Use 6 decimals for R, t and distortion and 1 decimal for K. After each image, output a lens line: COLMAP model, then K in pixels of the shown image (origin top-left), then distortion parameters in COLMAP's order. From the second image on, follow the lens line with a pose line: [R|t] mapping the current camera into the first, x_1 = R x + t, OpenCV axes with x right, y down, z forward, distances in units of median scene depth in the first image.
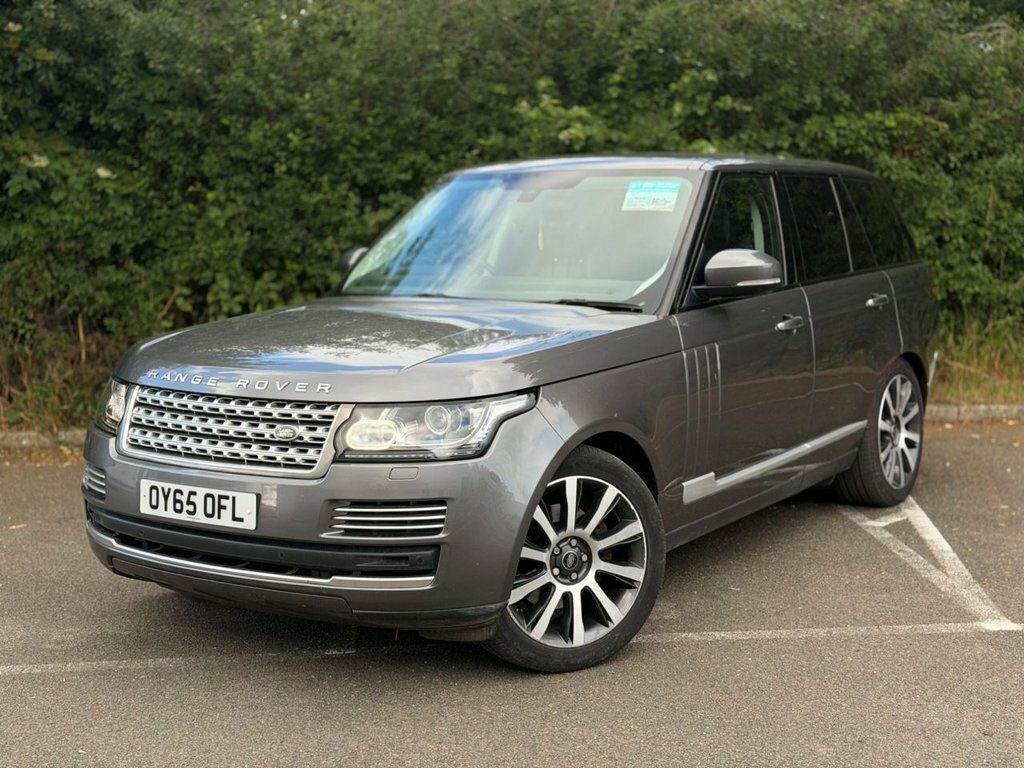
lens RADIAL K [[1431.8, 0, 540.5], [0, 1431.8, 386.9], [0, 0, 1]] dist [0.095026, 0.000000]
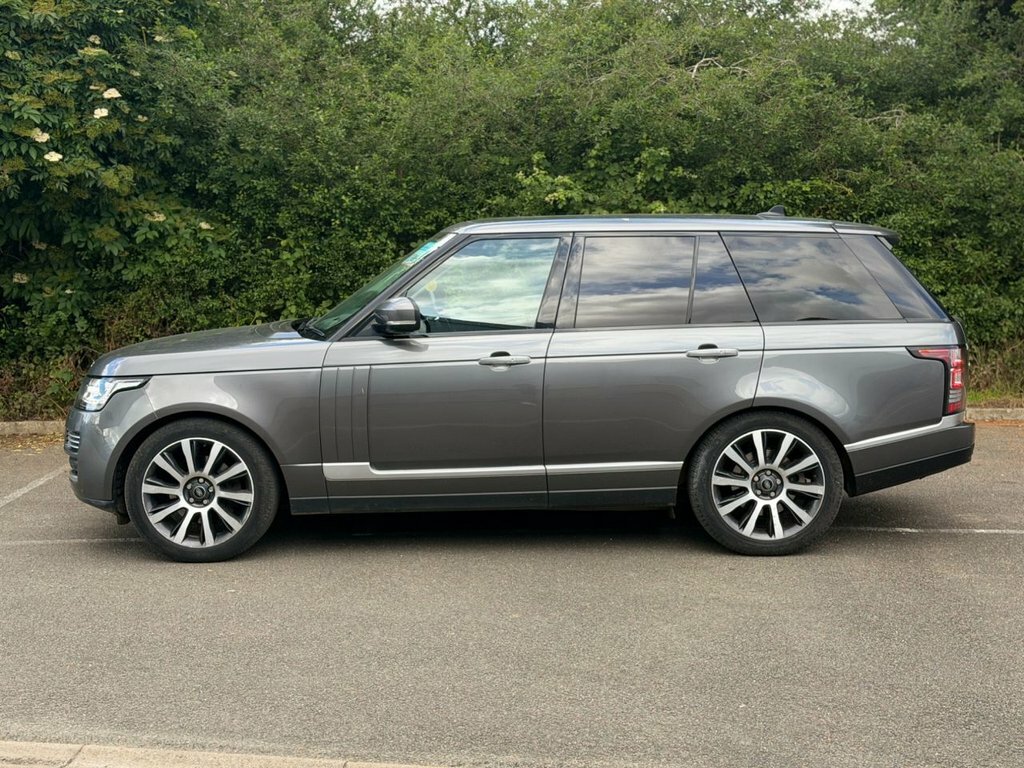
lens RADIAL K [[1431.8, 0, 527.6], [0, 1431.8, 400.5], [0, 0, 1]] dist [0.095026, 0.000000]
pose [[0.998546, 0.010023, -0.052959, 0.066110], [-0.010923, 0.999800, -0.016730, 0.031668], [0.052780, 0.017284, 0.998457, -0.301989]]
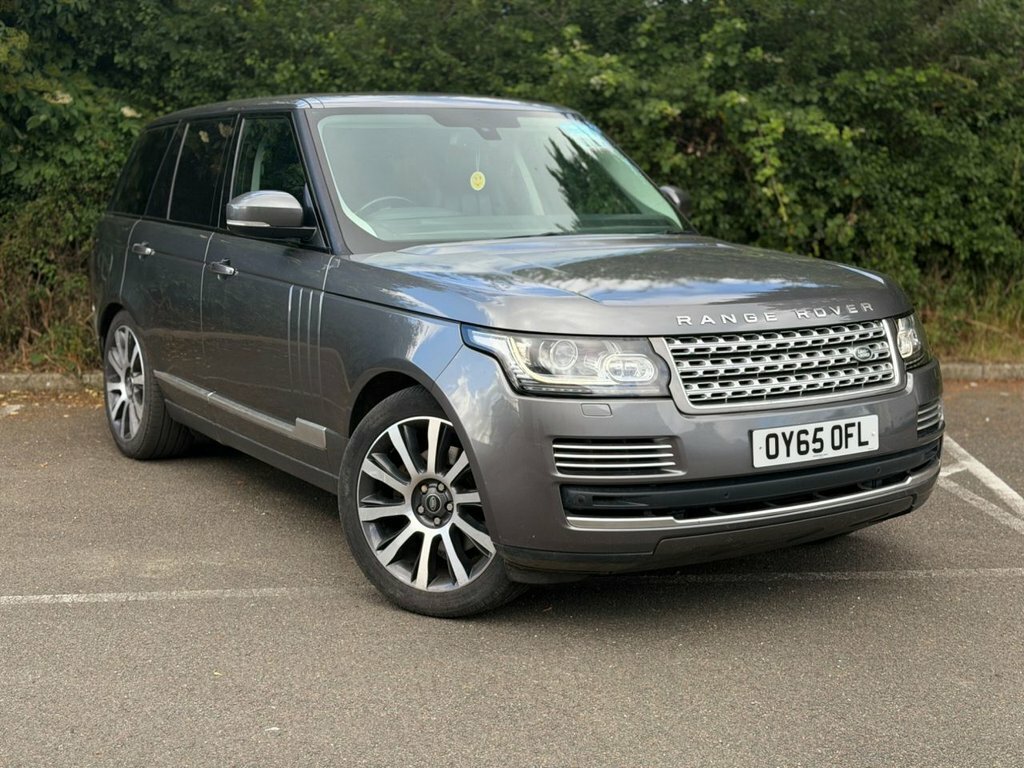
lens RADIAL K [[1431.8, 0, 517.8], [0, 1431.8, 401.2], [0, 0, 1]] dist [0.095026, 0.000000]
pose [[0.999518, 0.016763, 0.026139, -0.058997], [-0.017589, 0.999344, 0.031669, 0.012341], [-0.025591, -0.032114, 0.999157, 0.004753]]
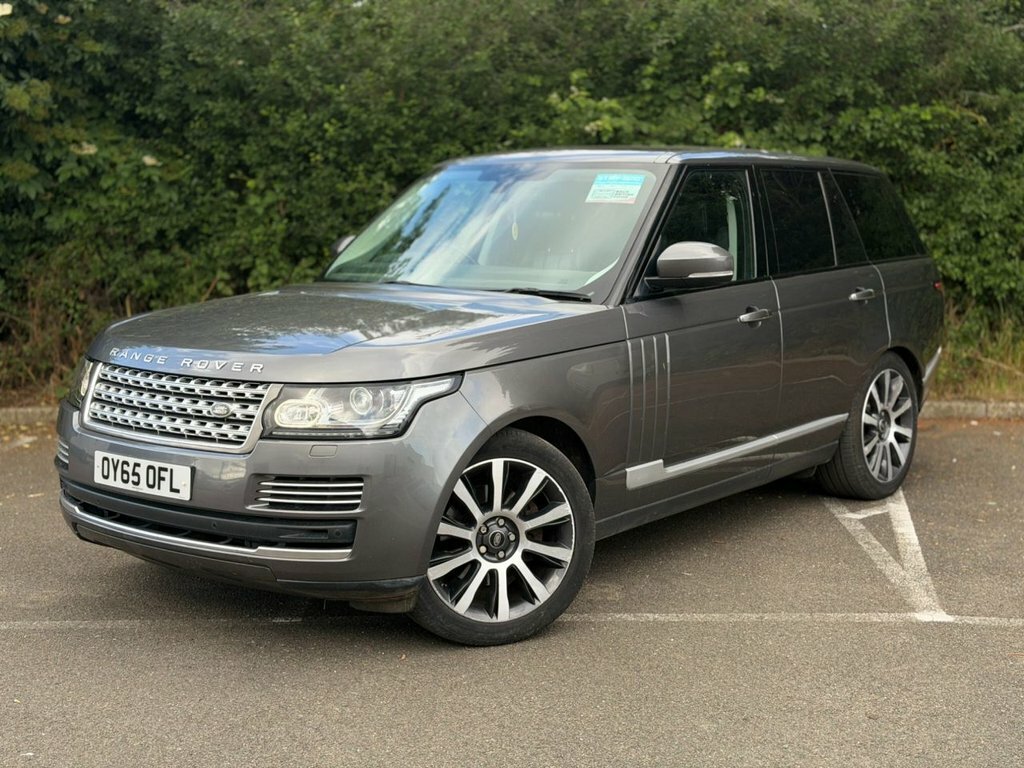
lens RADIAL K [[1431.8, 0, 534.4], [0, 1431.8, 397.2], [0, 0, 1]] dist [0.095026, 0.000000]
pose [[0.996253, 0.021932, -0.083660, 0.063830], [-0.020738, 0.999671, 0.015113, 0.000823], [0.083964, -0.013322, 0.996380, -0.015601]]
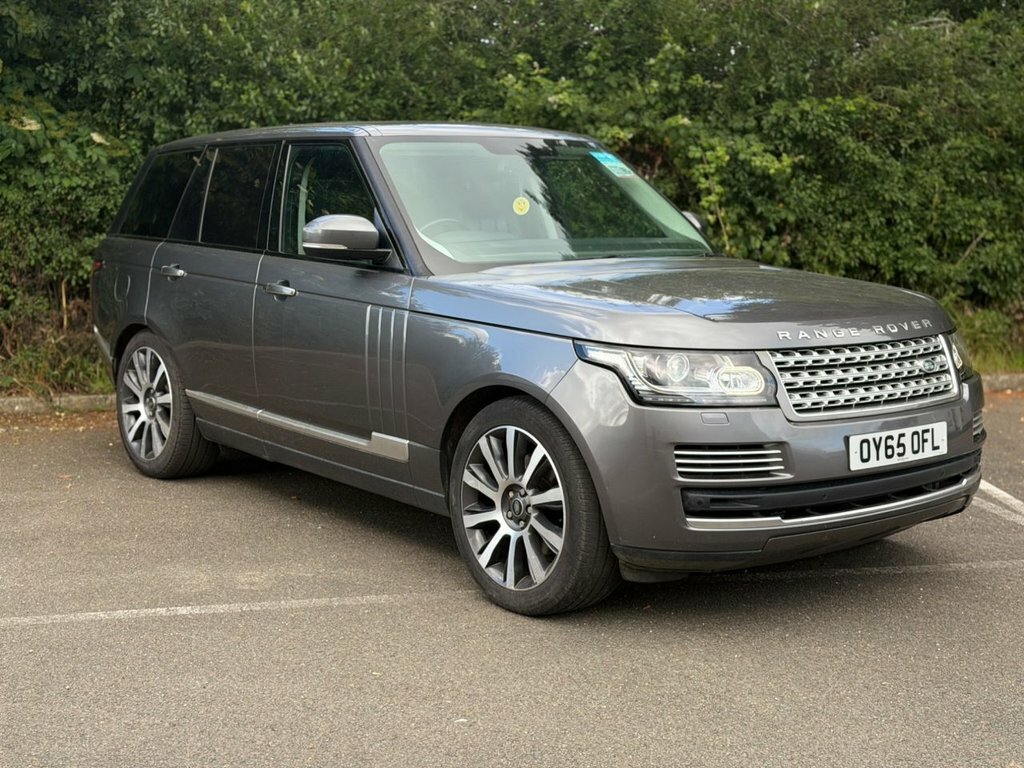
lens RADIAL K [[1431.8, 0, 506.0], [0, 1431.8, 404.4], [0, 0, 1]] dist [0.095026, 0.000000]
pose [[0.991057, 0.002681, 0.133414, -0.152070], [-0.005199, 0.999815, 0.018529, 0.015306], [-0.133340, -0.019057, 0.990887, -0.016895]]
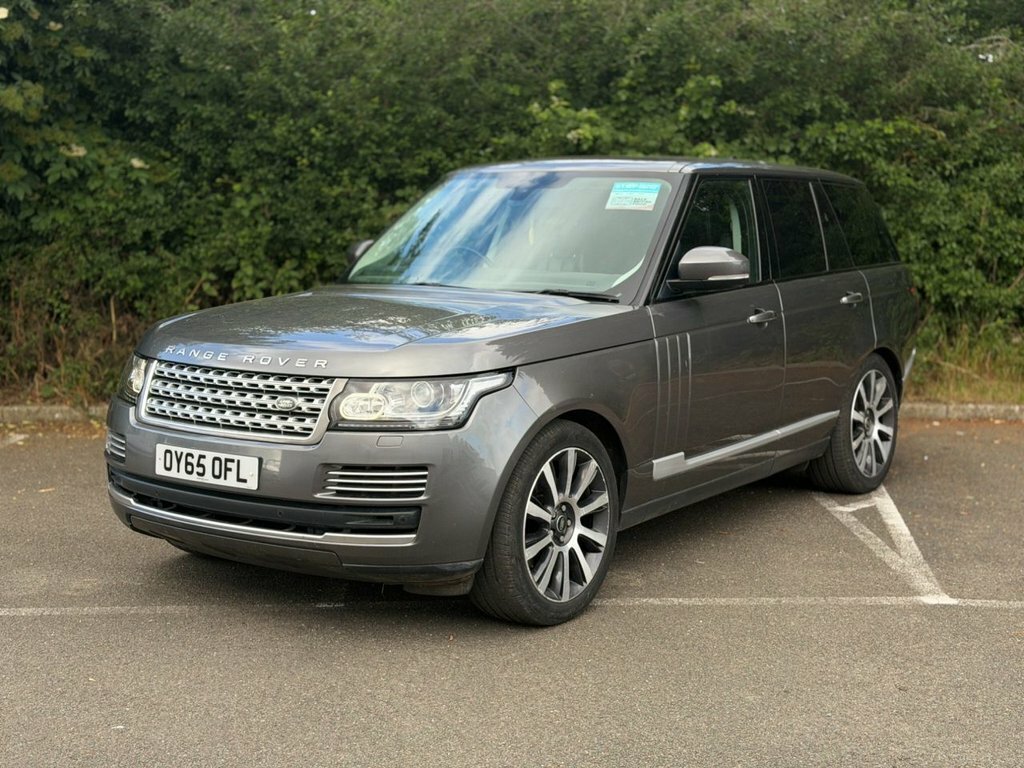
lens RADIAL K [[1431.8, 0, 531.0], [0, 1431.8, 393.4], [0, 0, 1]] dist [0.095026, 0.000000]
pose [[0.999277, 0.025402, -0.028290, 0.019843], [-0.025185, 0.999651, 0.008016, 0.004646], [0.028484, -0.007298, 0.999568, -0.048685]]
